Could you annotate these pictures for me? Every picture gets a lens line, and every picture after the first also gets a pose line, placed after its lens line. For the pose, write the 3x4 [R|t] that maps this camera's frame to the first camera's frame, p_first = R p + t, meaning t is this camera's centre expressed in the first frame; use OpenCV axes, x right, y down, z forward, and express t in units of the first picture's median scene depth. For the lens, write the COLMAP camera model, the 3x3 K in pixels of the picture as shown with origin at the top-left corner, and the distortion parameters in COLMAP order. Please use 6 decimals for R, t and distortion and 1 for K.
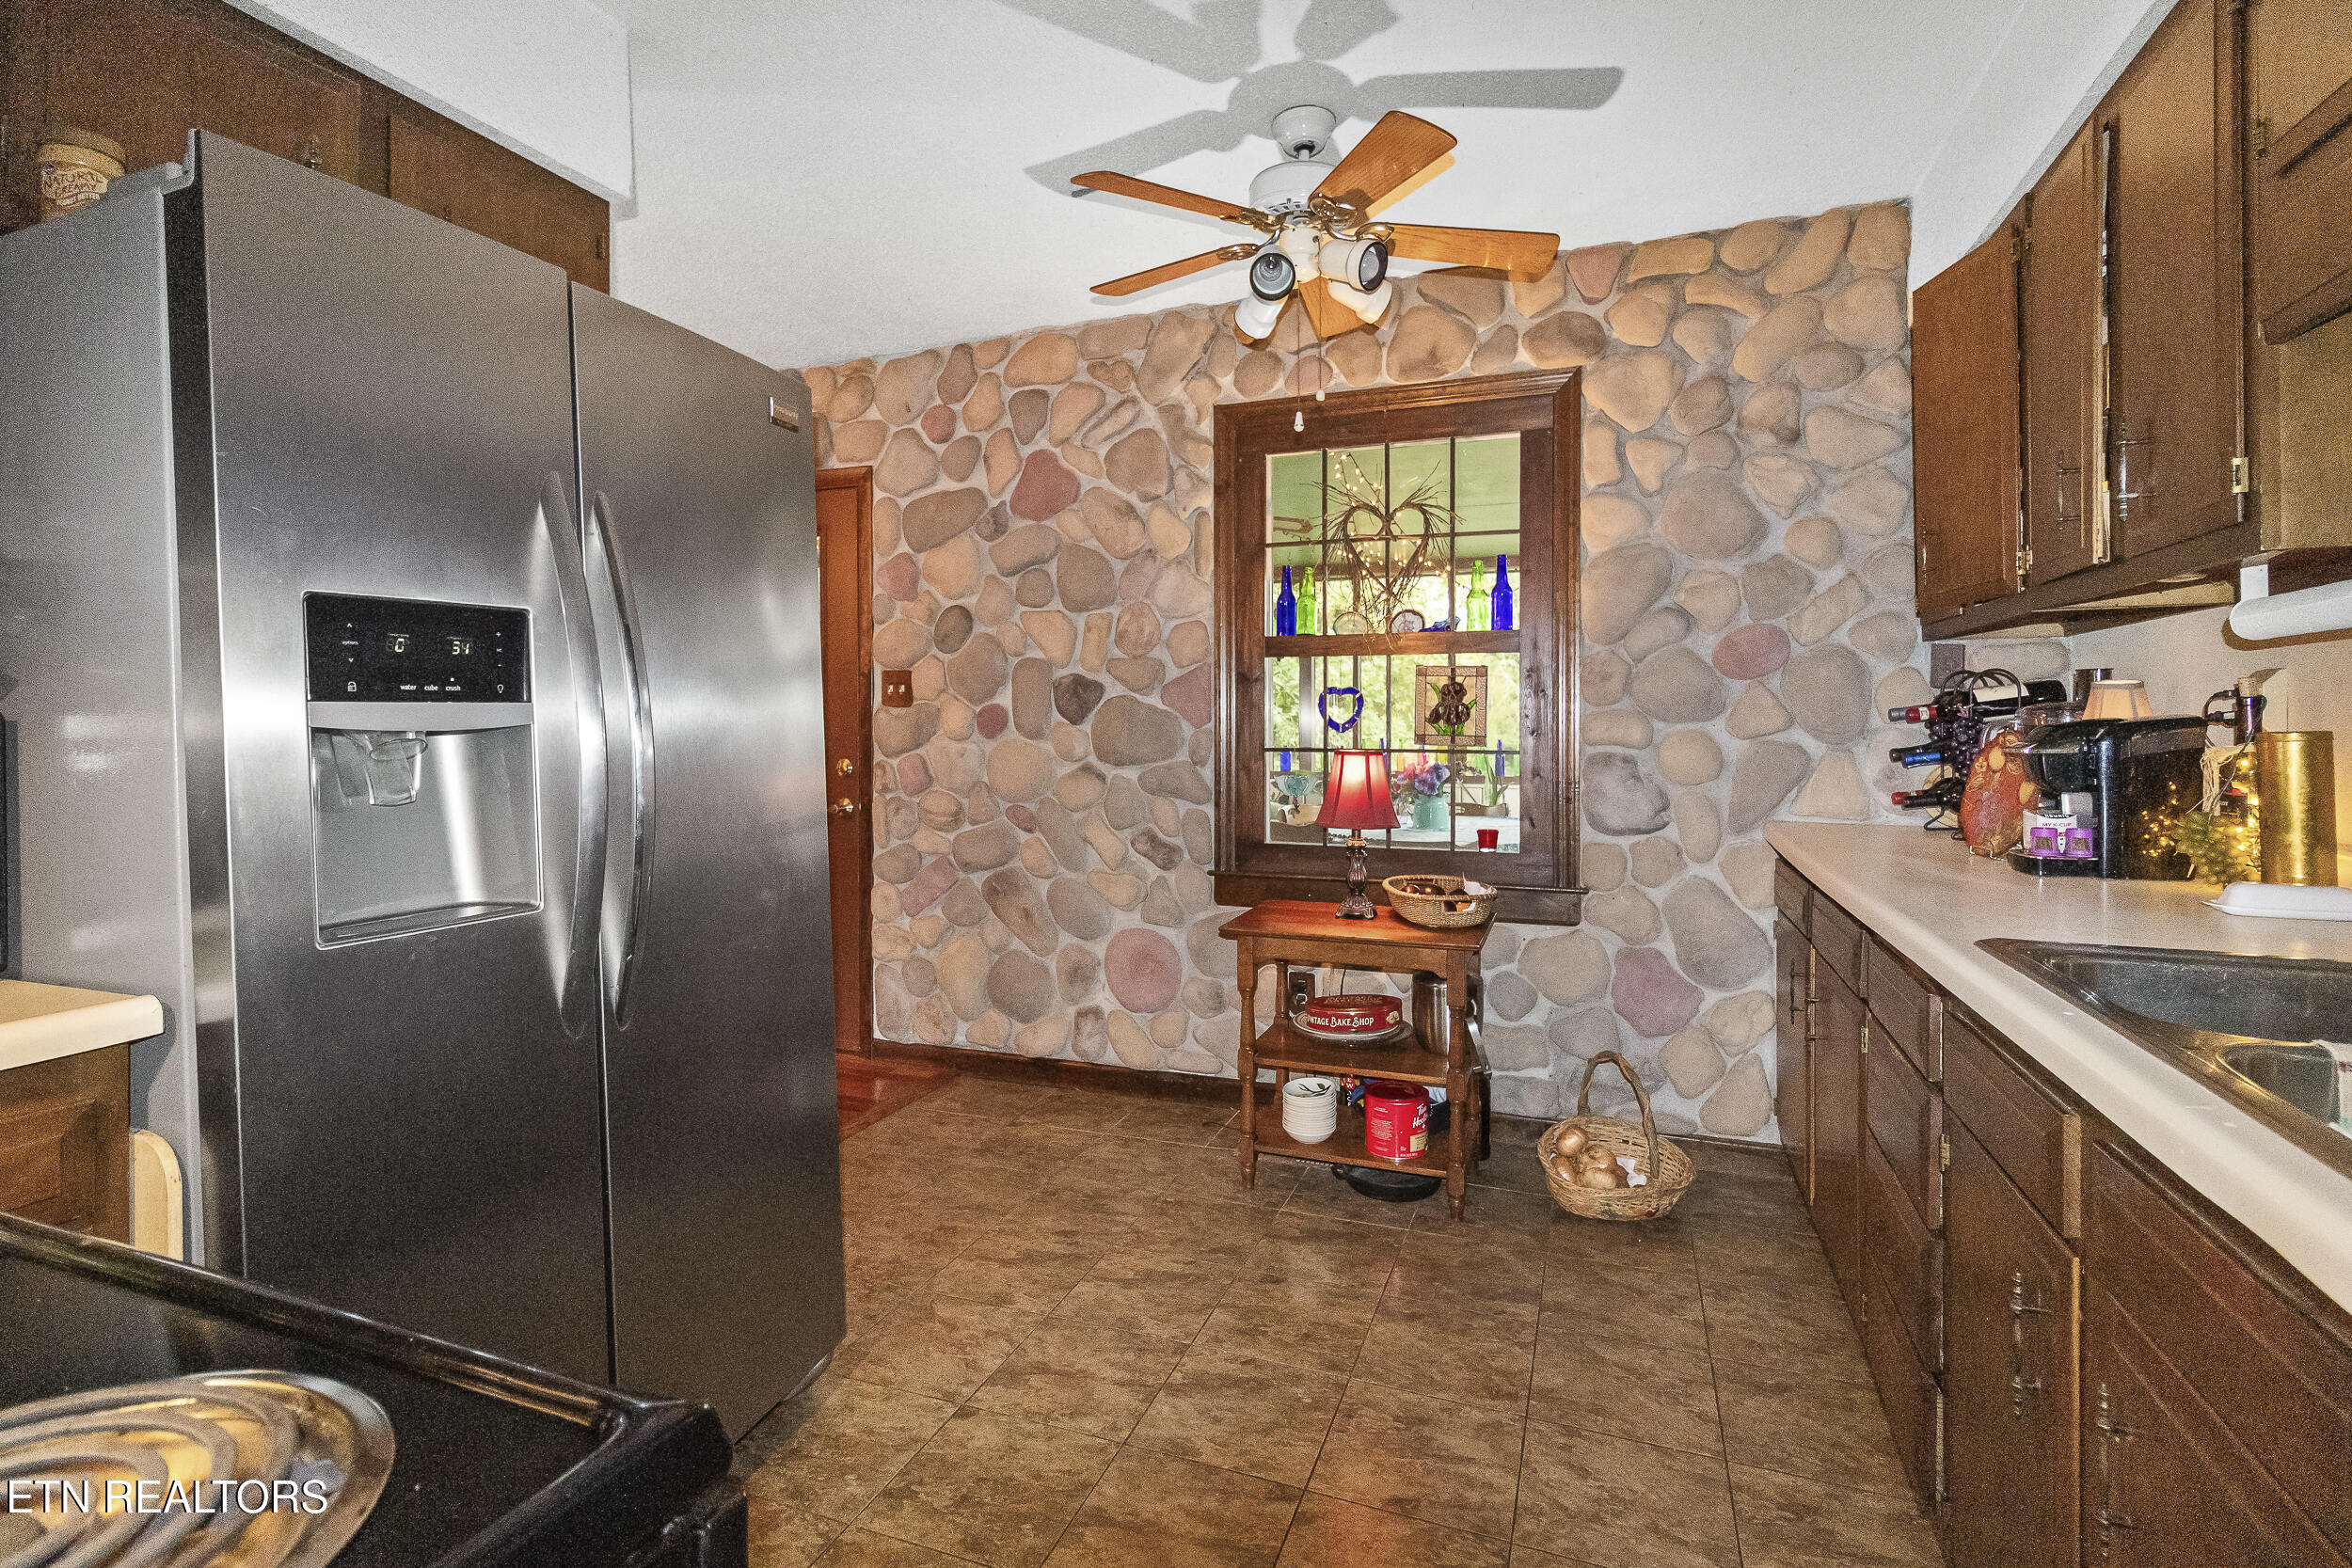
lens RADIAL K [[1092.7, 0, 1165.6], [0, 1092.7, 699.8], [0, 0, 1]] dist [-0.000133, 0.000172]
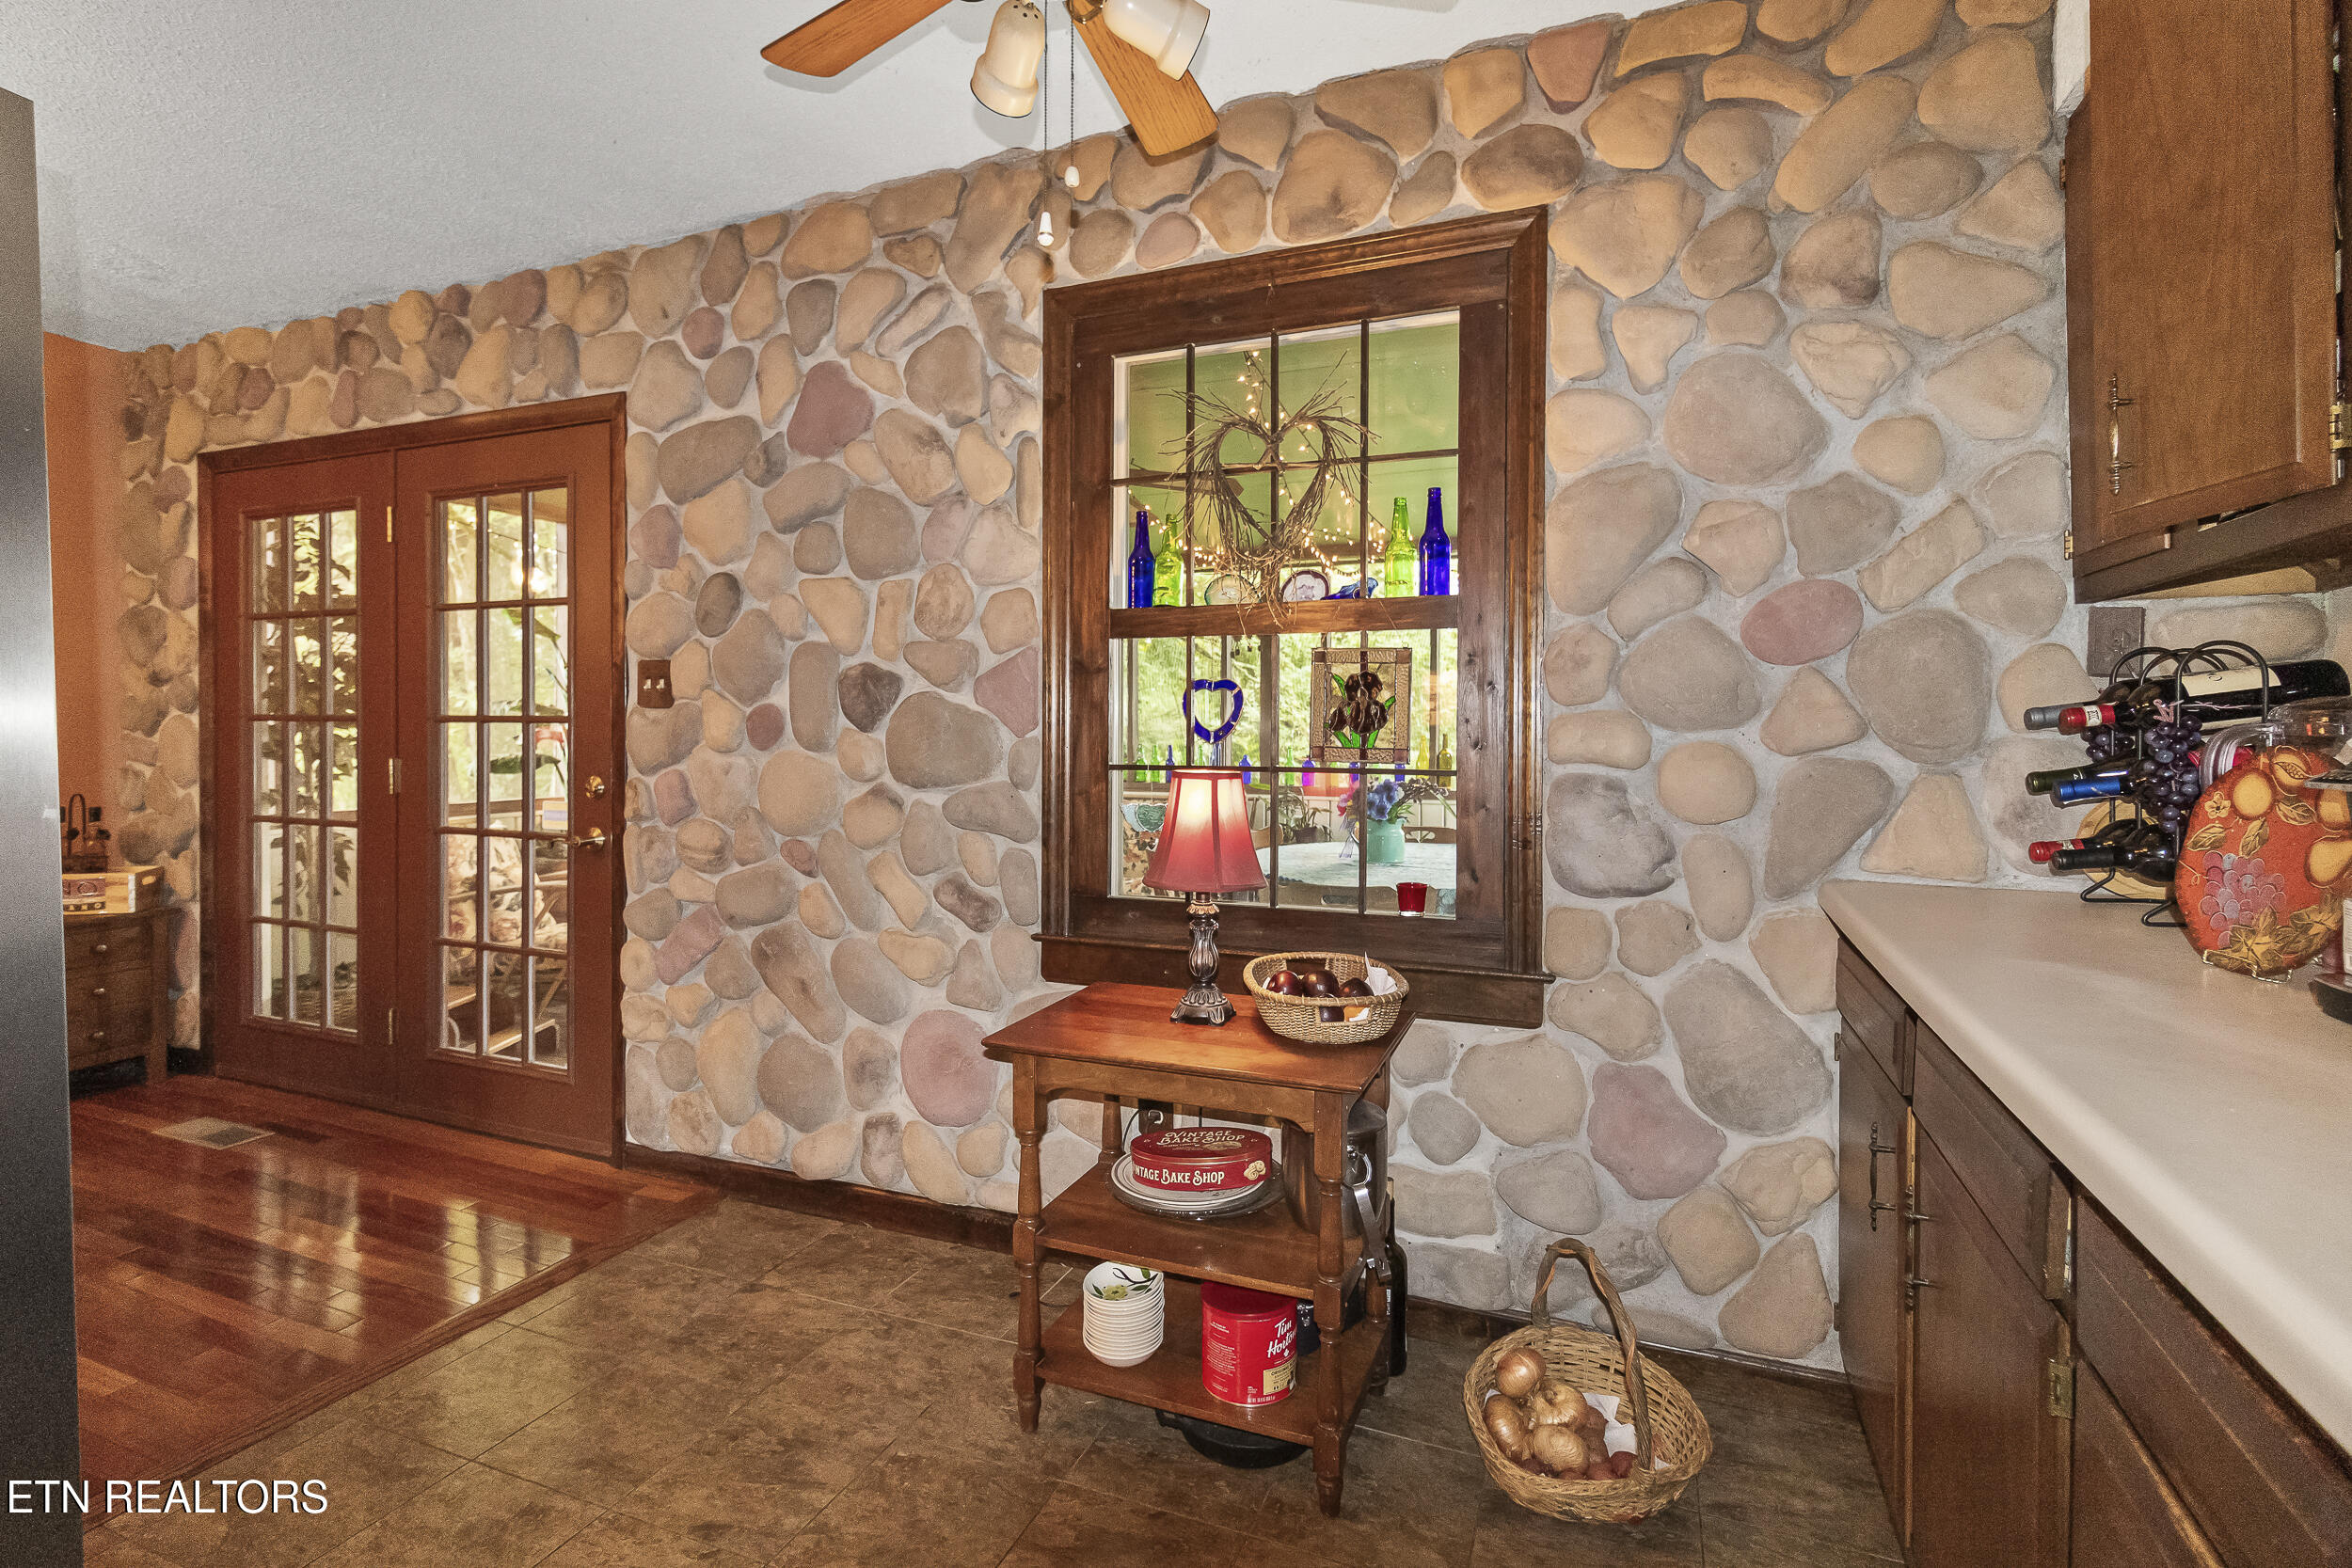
lens RADIAL K [[1092.7, 0, 1156.5], [0, 1092.7, 714.6], [0, 0, 1]] dist [-0.000133, 0.000172]
pose [[0.999717, 0.001489, -0.023729, 0.146835], [-0.001333, 0.999977, 0.006581, 0.006779], [0.023738, -0.006548, 0.999697, 0.298761]]
